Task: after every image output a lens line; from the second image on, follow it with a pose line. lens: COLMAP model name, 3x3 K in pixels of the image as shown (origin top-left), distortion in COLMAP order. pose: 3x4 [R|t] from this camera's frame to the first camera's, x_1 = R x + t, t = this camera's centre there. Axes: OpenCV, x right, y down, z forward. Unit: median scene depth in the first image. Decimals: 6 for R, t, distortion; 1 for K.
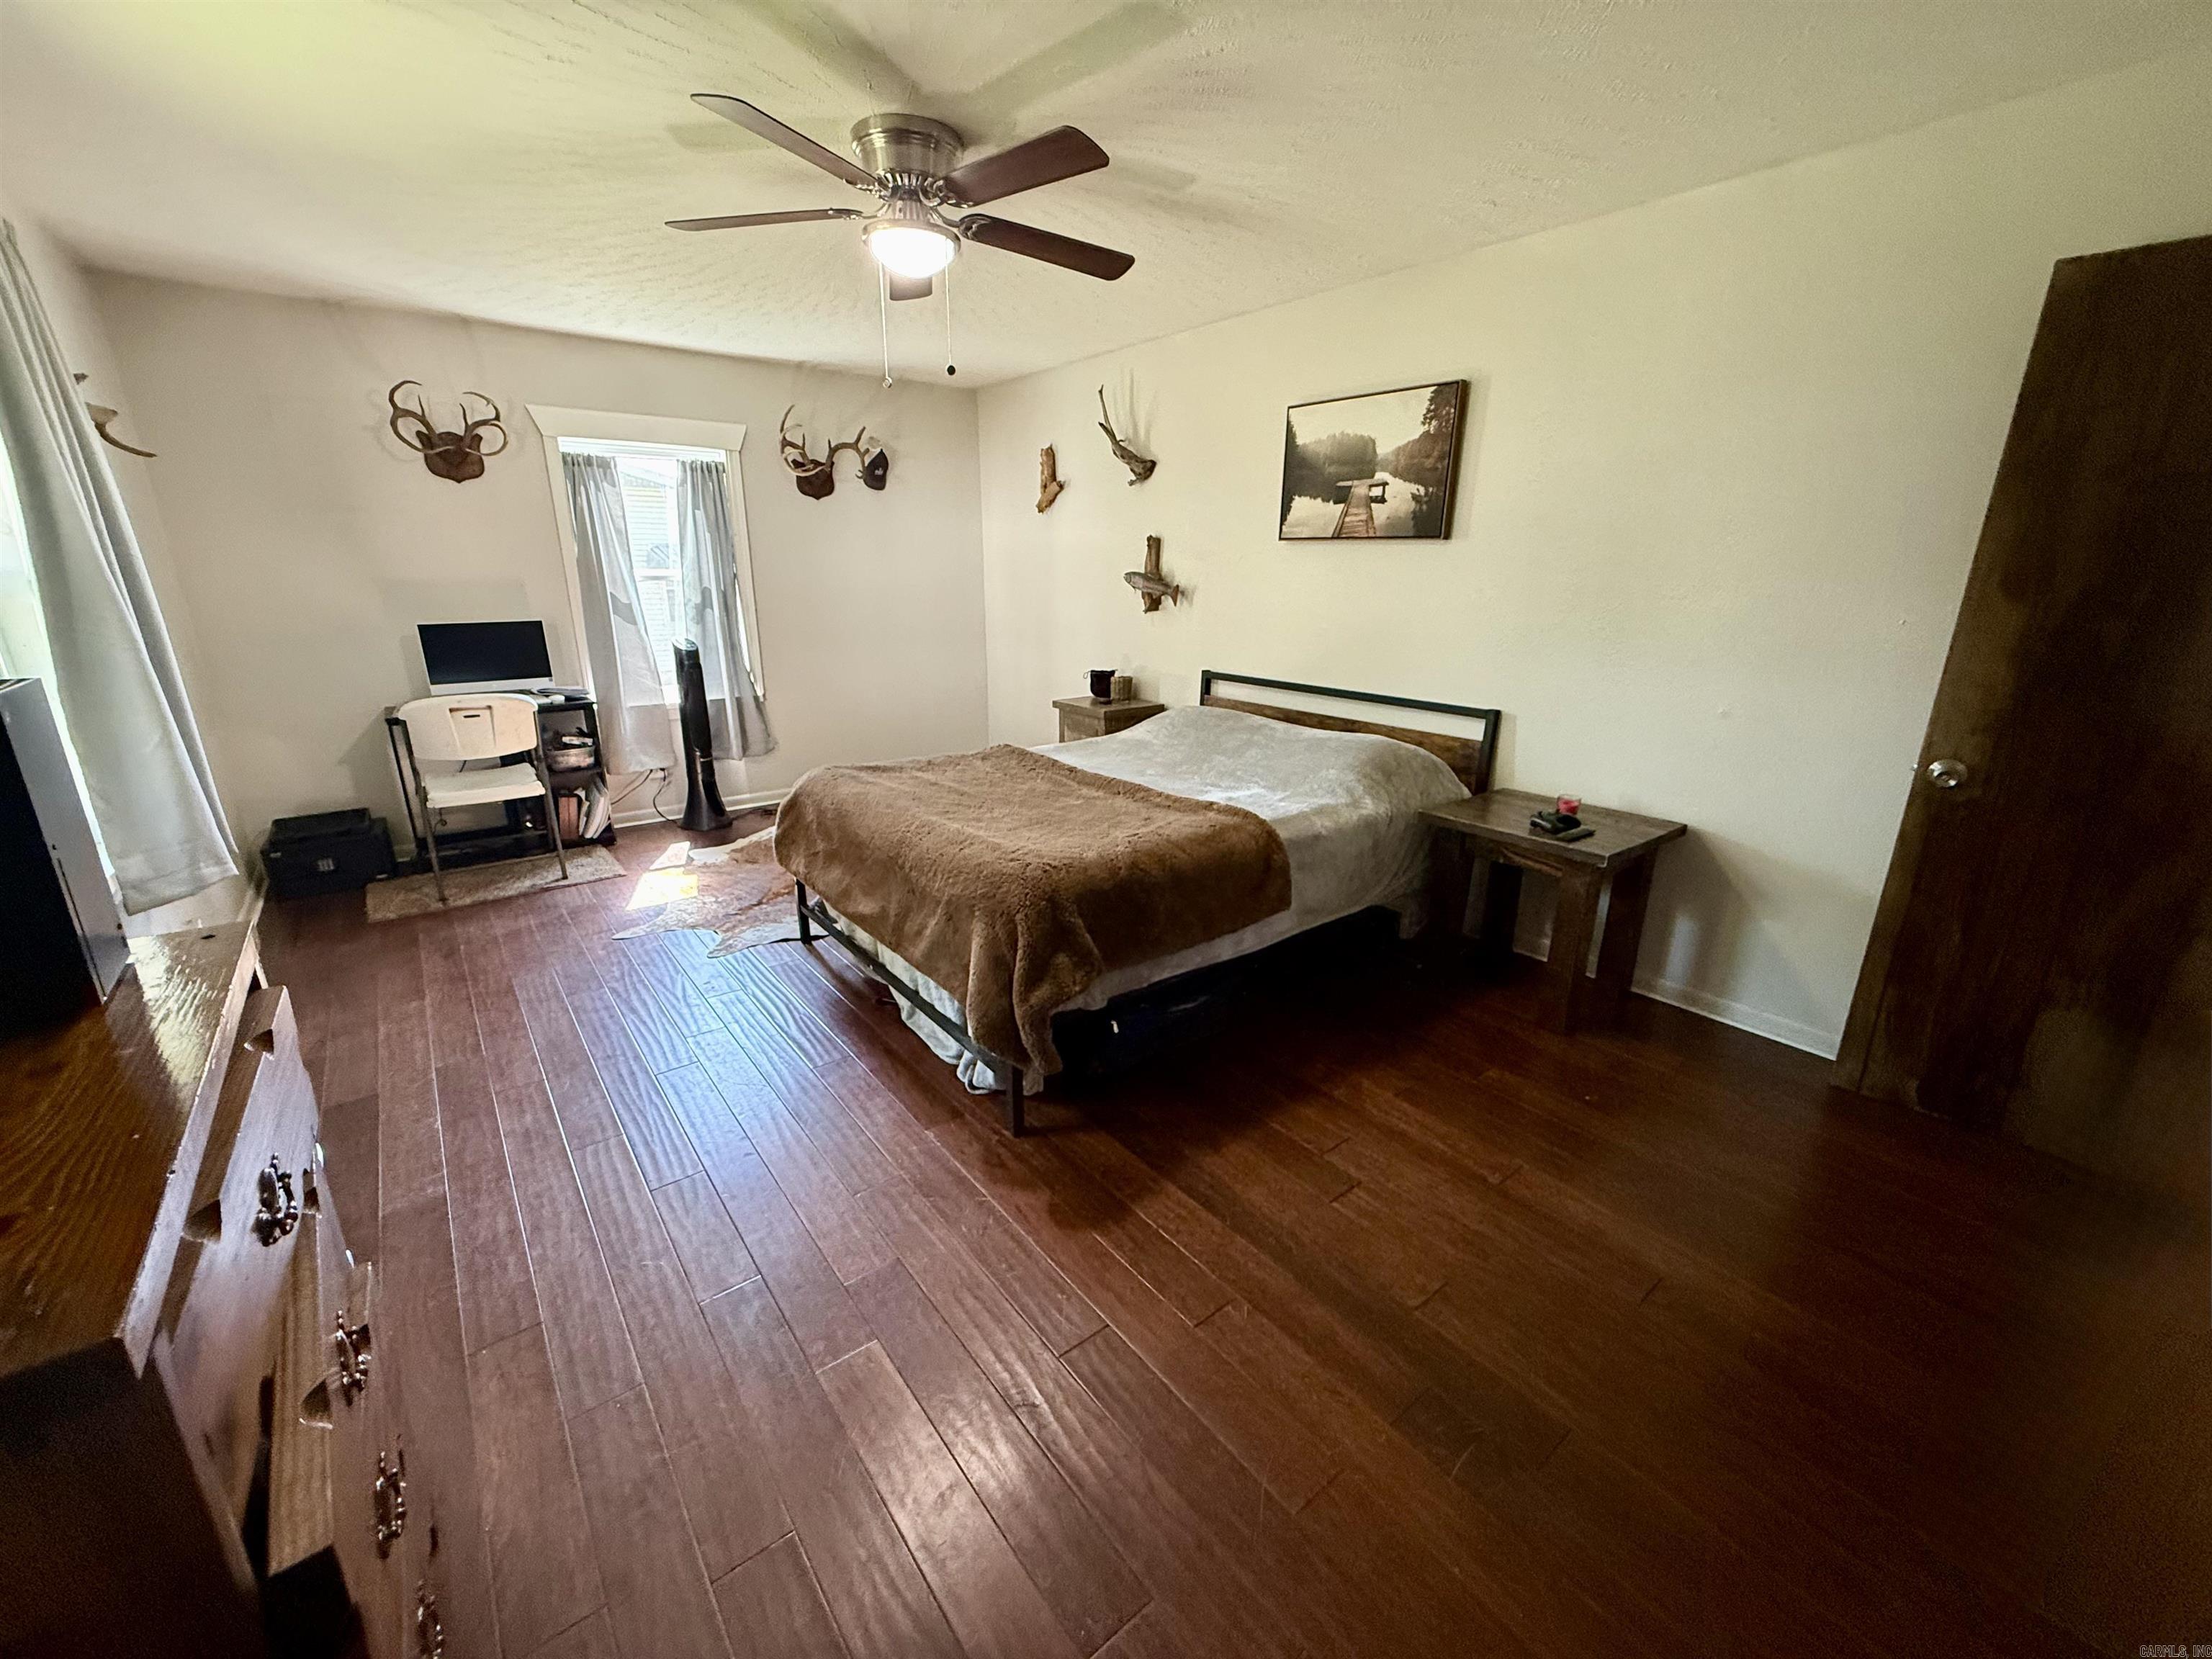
lens RADIAL K [[881.0, 0, 1112.4], [0, 881.0, 840.1], [0, 0, 1]] dist [0.000798, -0.000014]
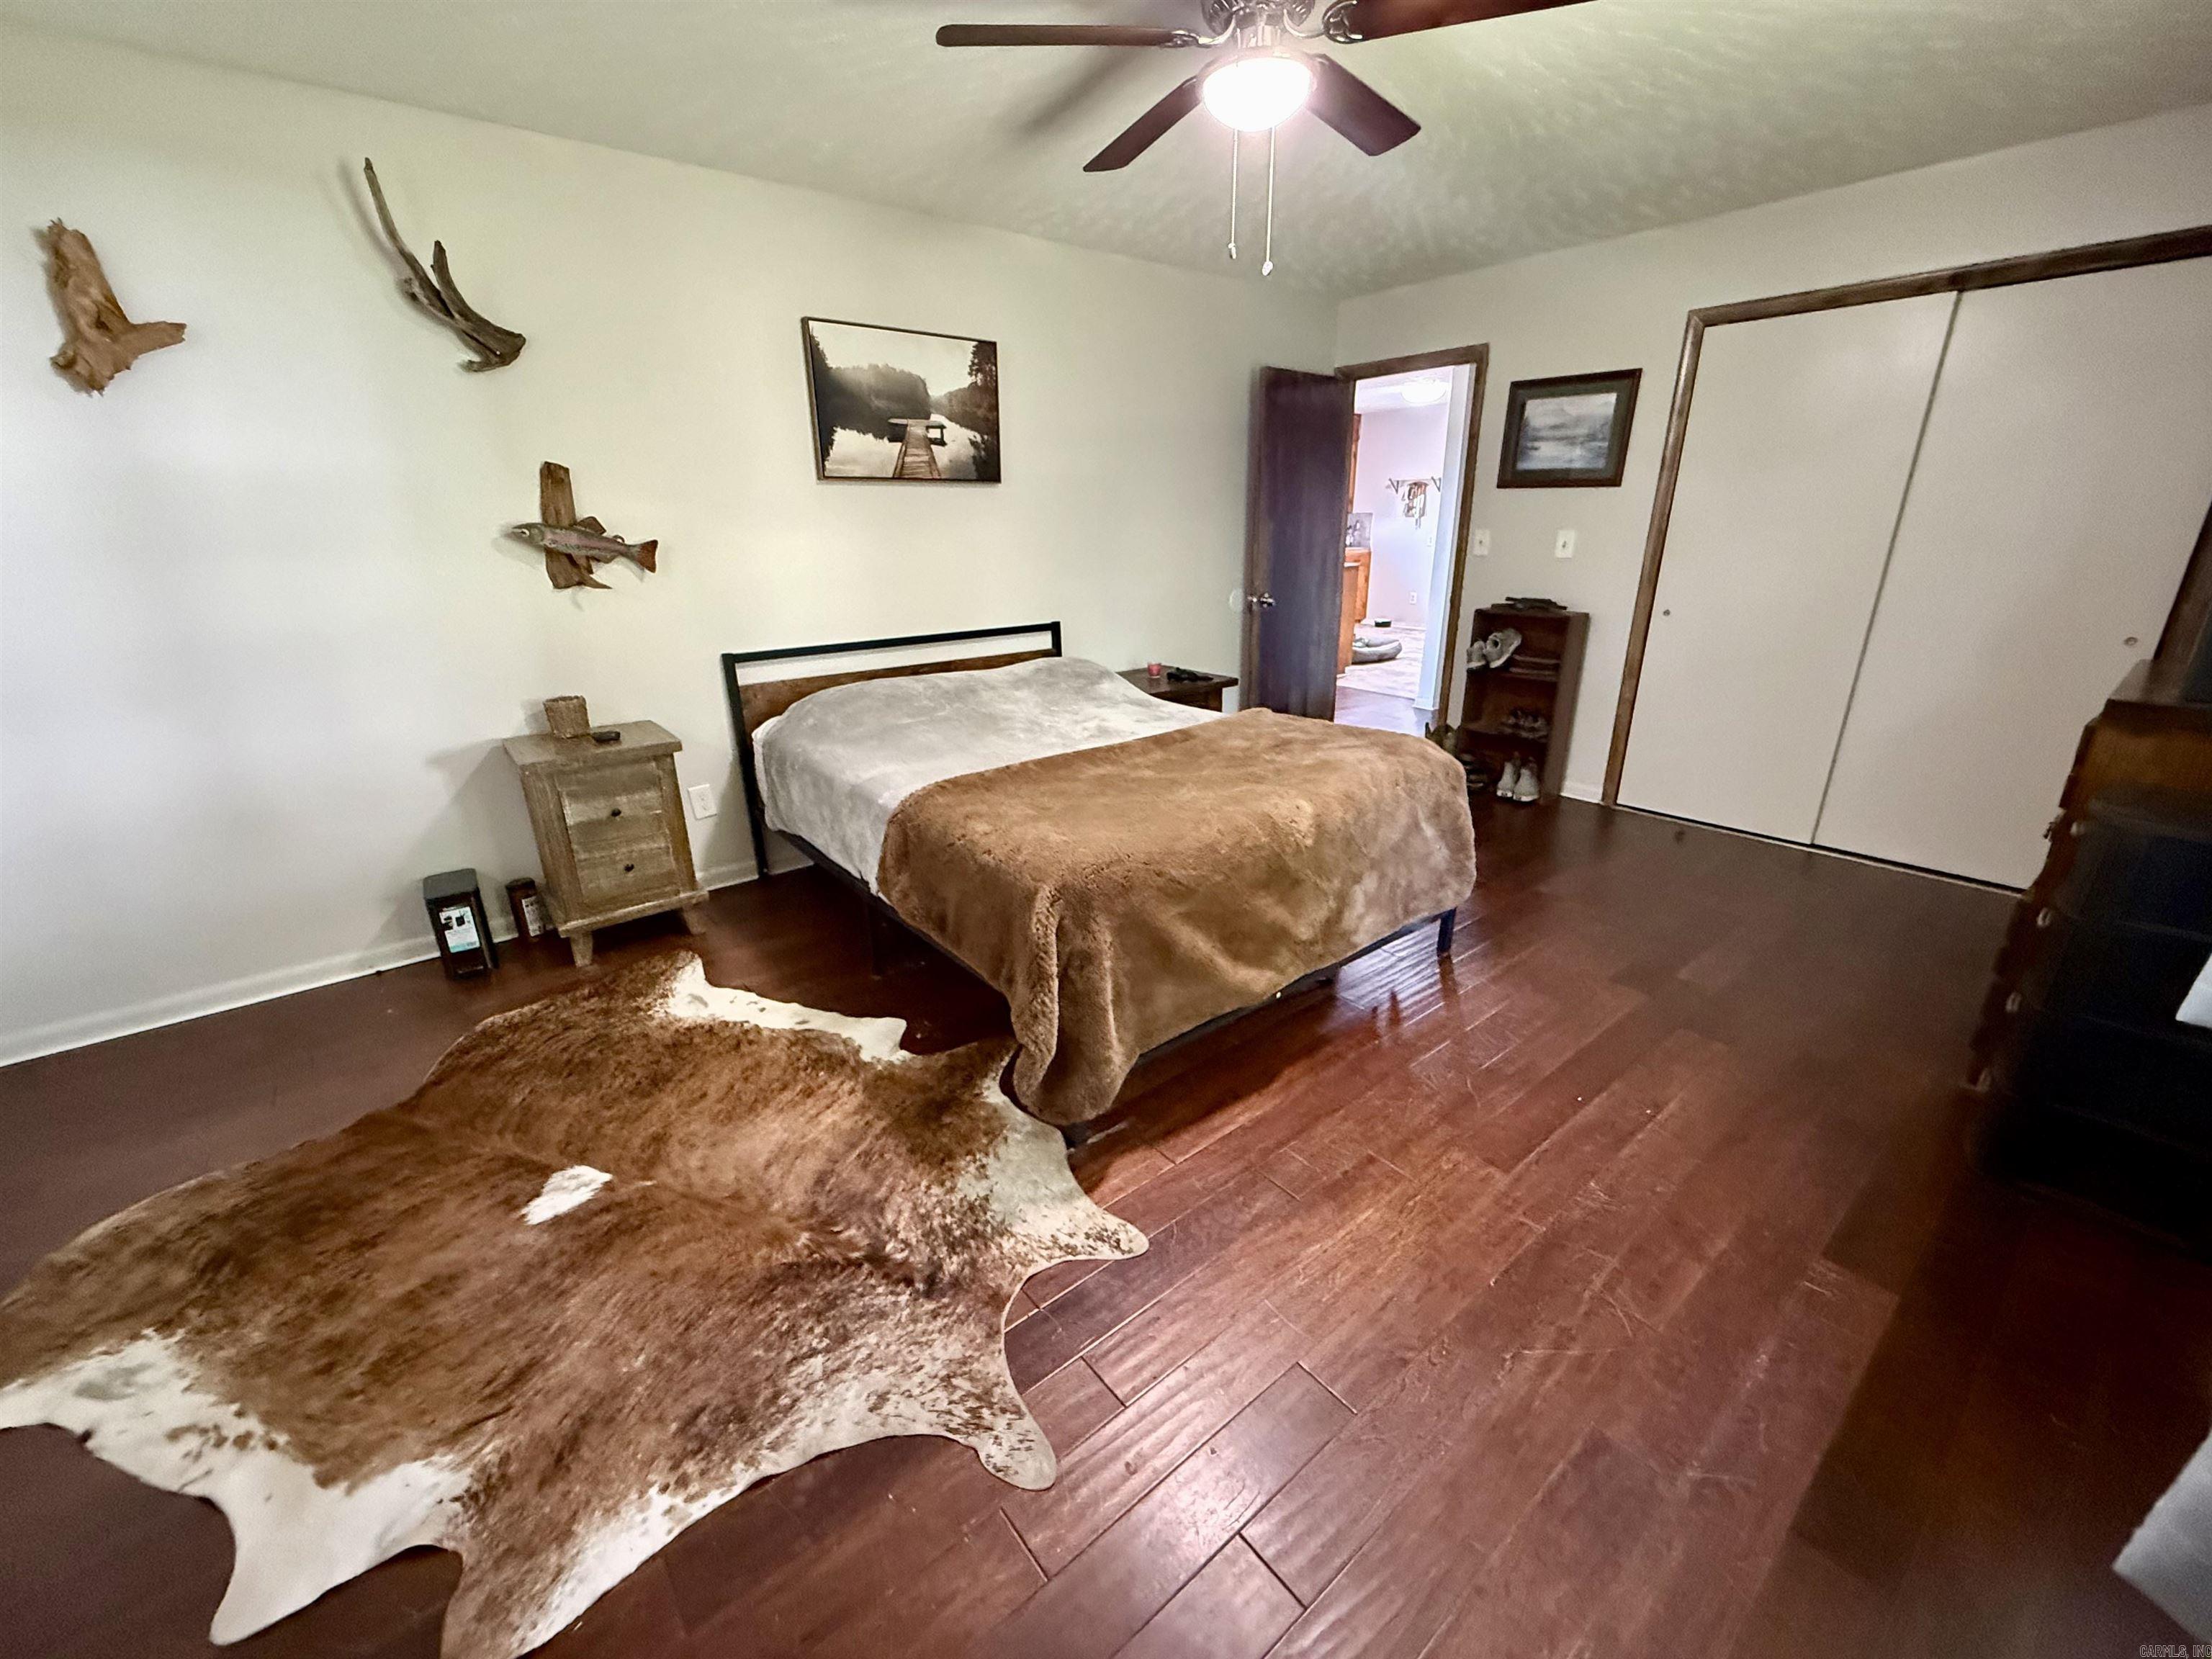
lens RADIAL K [[881.0, 0, 1109.8], [0, 881.0, 836.7], [0, 0, 1]] dist [0.000798, -0.000014]
pose [[-0.006571, -0.354665, 0.934970, -0.819592], [0.307813, 0.888874, 0.339342, -0.264133], [-0.951424, 0.290026, 0.103330, 0.836069]]
